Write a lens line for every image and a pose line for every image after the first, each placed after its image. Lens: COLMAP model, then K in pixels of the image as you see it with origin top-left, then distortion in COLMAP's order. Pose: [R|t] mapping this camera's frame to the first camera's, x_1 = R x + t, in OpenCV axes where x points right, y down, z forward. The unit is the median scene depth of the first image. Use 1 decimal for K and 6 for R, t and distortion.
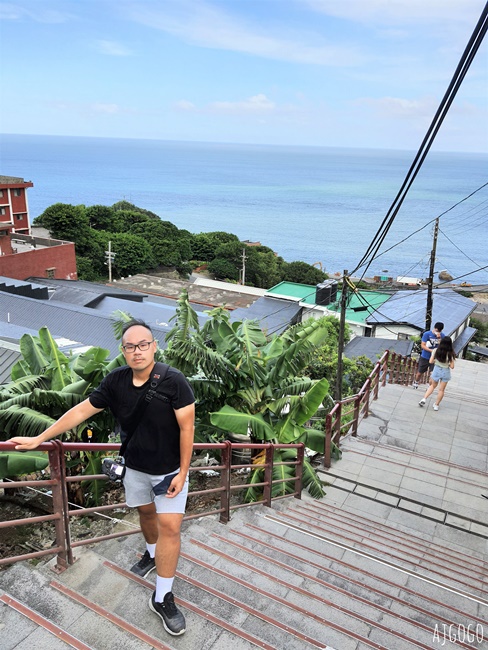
lens RADIAL K [[498.5, 0, 246.5], [0, 498.5, 326.0], [0, 0, 1]] dist [0.014830, -0.001144]
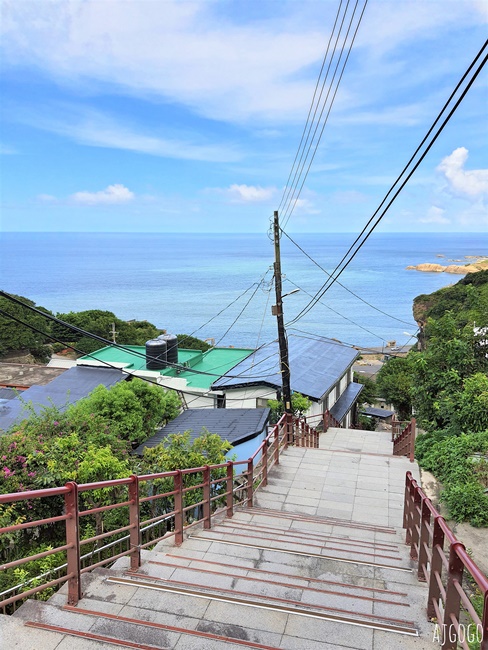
lens RADIAL K [[498.5, 0, 242.7], [0, 498.5, 325.9], [0, 0, 1]] dist [0.014830, -0.001144]
pose [[0.980119, -0.071184, 0.185200, 0.144294], [0.100183, 0.983249, -0.152268, 0.016201], [-0.171259, 0.167795, 0.970832, 0.278876]]
